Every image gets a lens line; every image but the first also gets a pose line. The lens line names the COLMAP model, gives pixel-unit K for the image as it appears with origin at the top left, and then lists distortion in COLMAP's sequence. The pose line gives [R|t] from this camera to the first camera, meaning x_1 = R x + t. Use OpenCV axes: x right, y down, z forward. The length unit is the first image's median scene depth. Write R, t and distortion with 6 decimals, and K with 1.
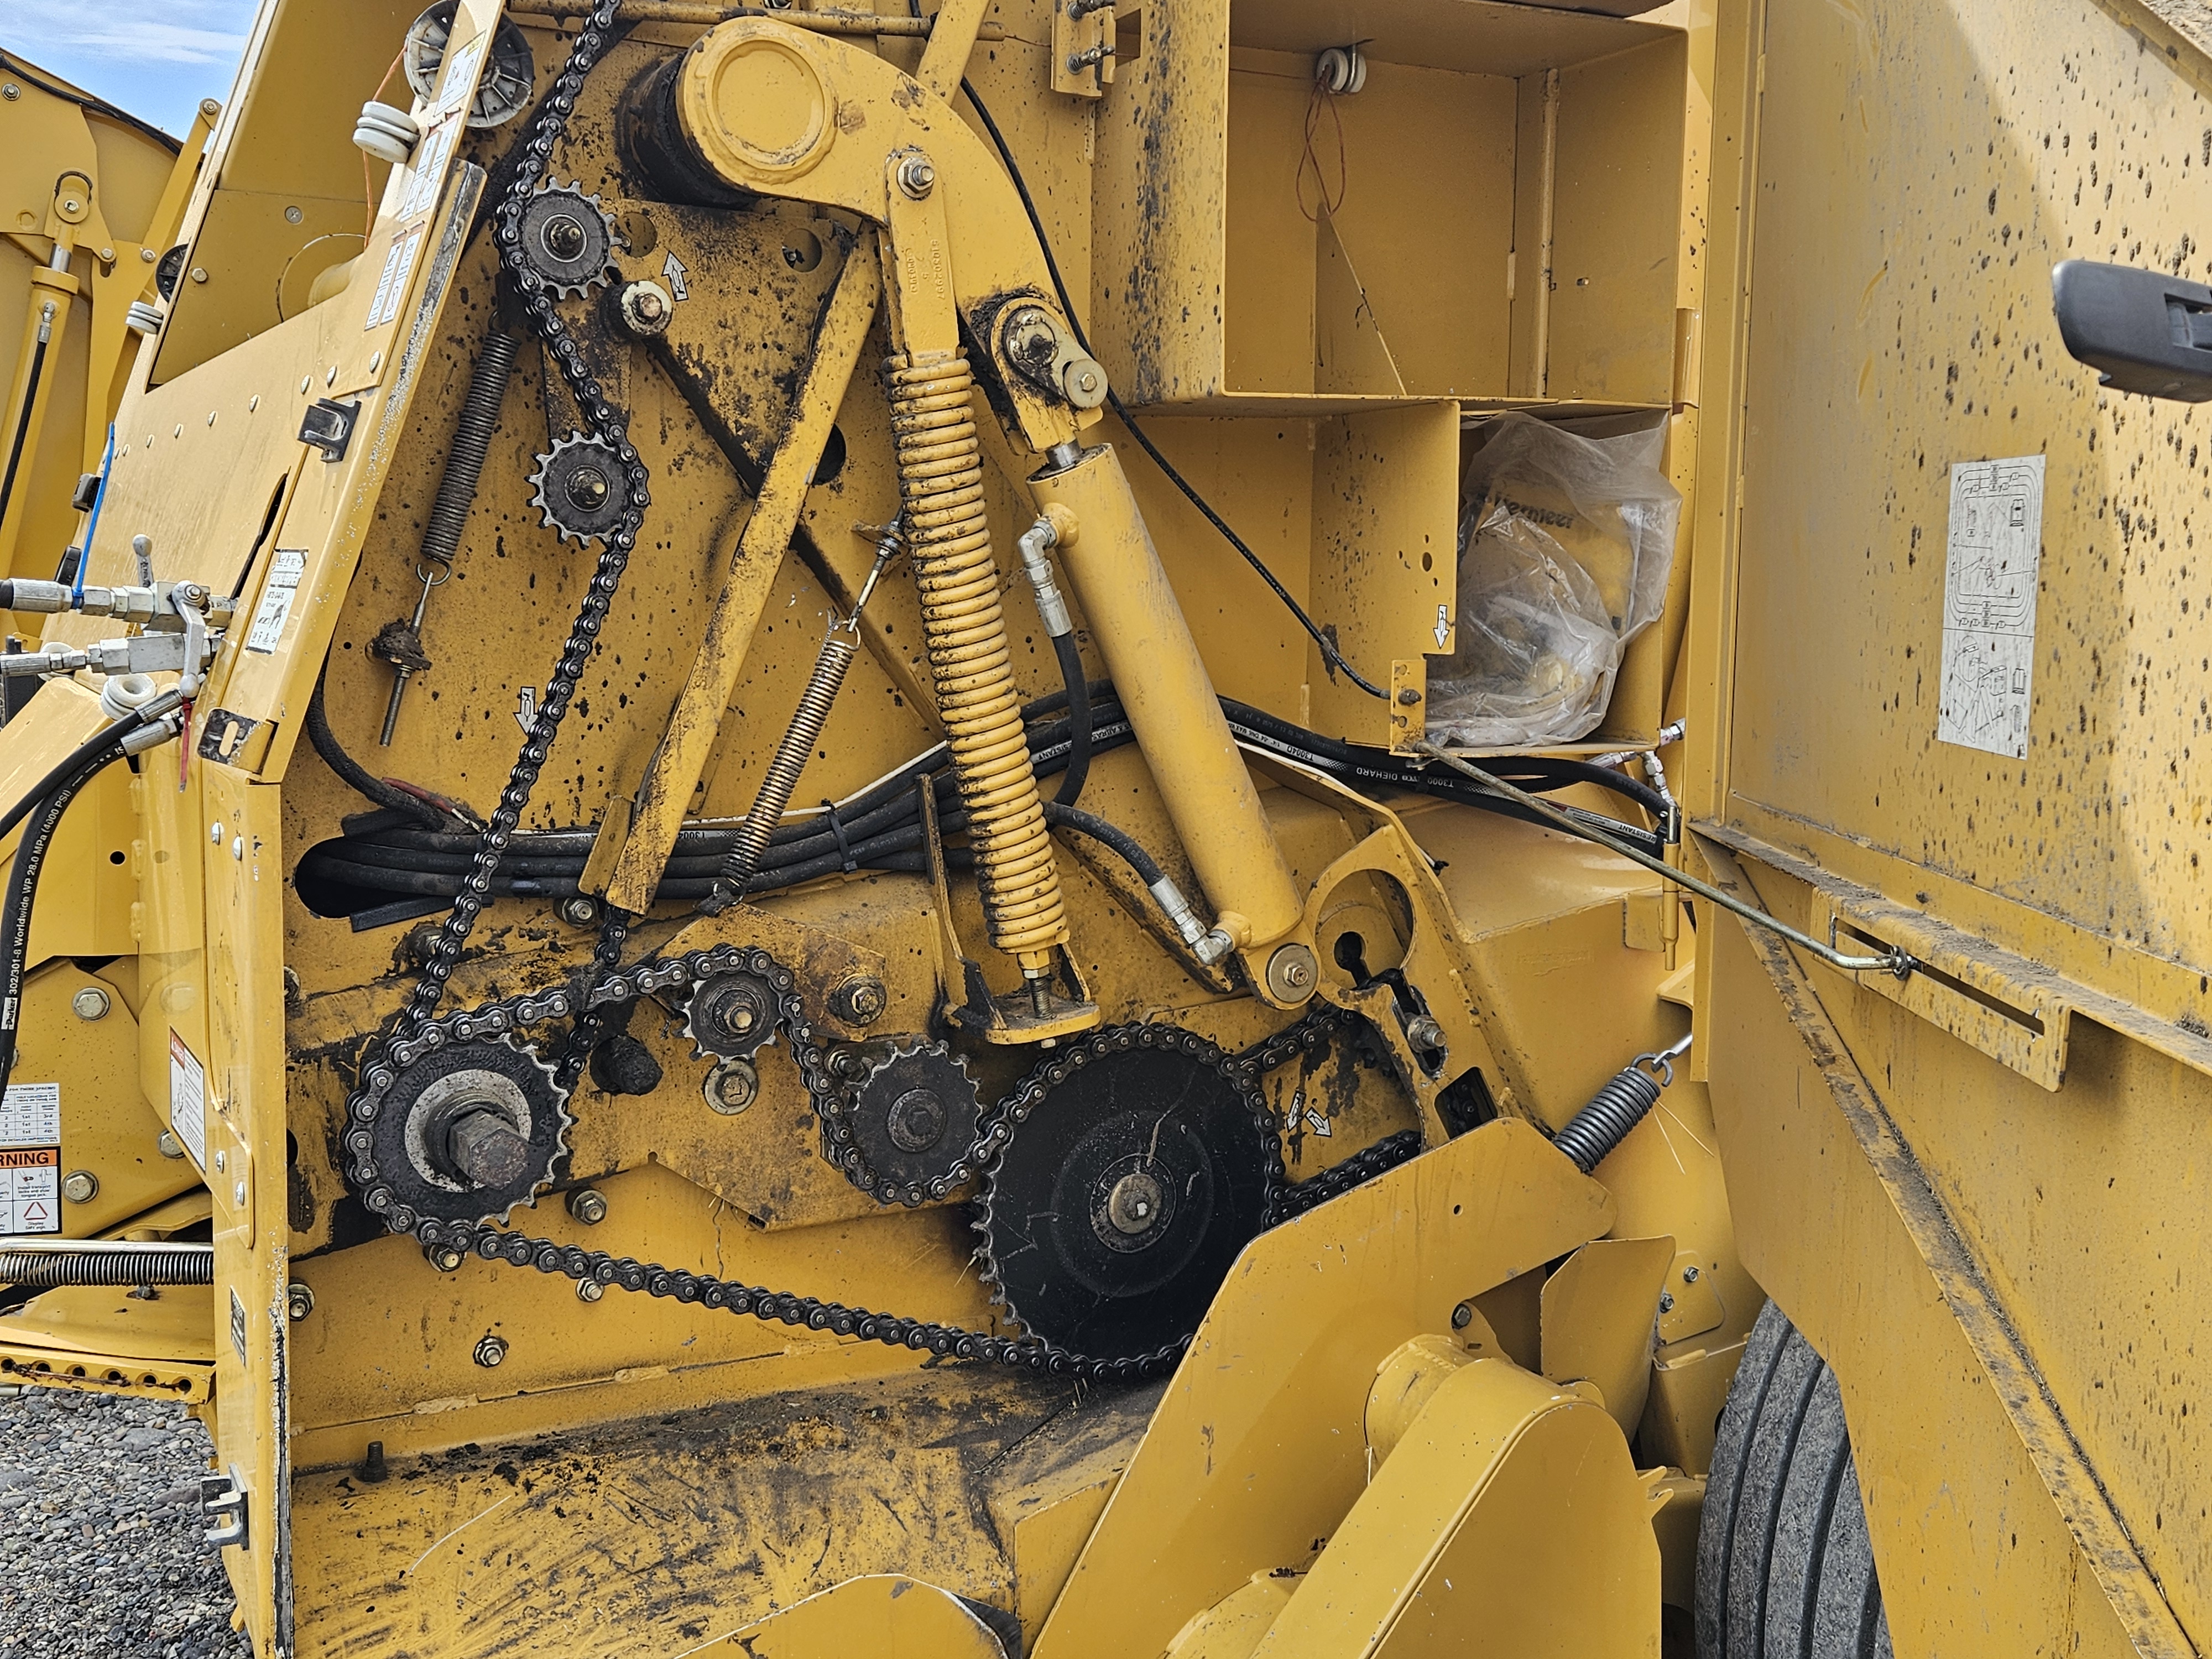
lens RADIAL K [[2327.3, 0, 1110.2], [0, 2327.3, 788.4], [0, 0, 1]] dist [0.058022, -0.014765]
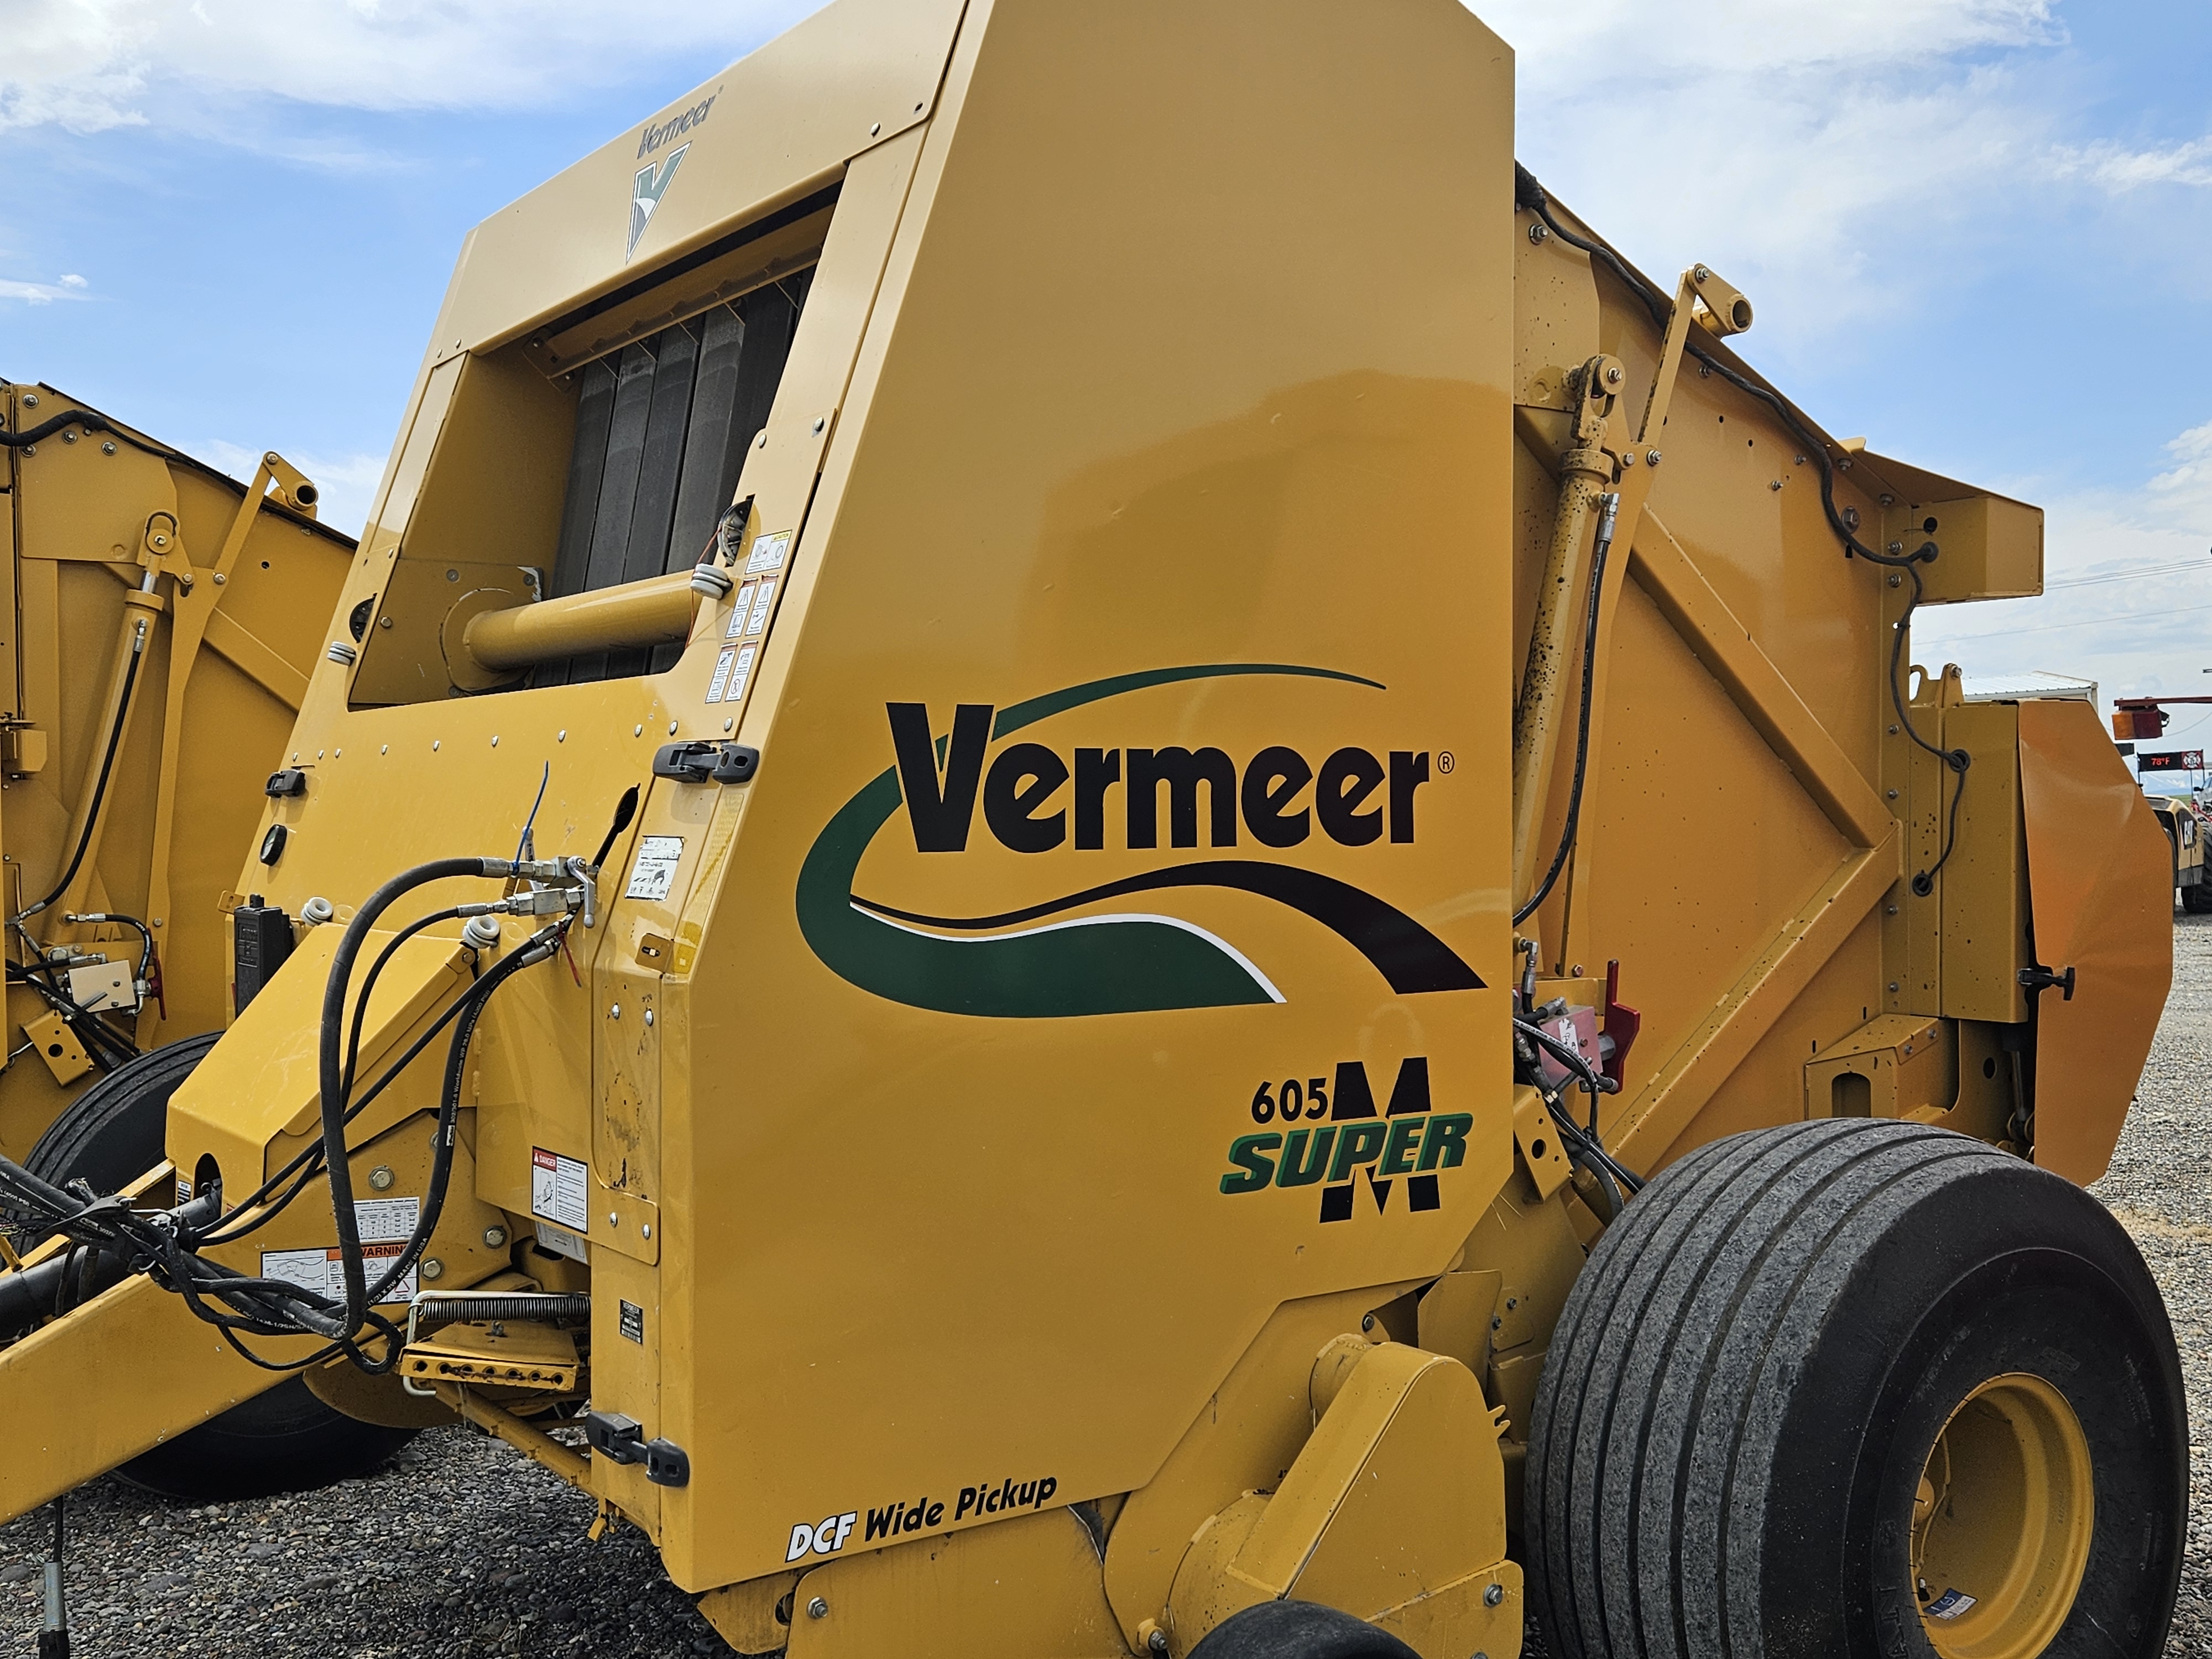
lens RADIAL K [[2327.3, 0, 1110.2], [0, 2327.3, 788.4], [0, 0, 1]] dist [0.058022, -0.014765]
pose [[0.995083, -0.012769, 0.098222, -0.162746], [0.022592, 0.994775, -0.099563, 0.027824], [-0.096438, 0.101292, 0.990172, -0.528308]]
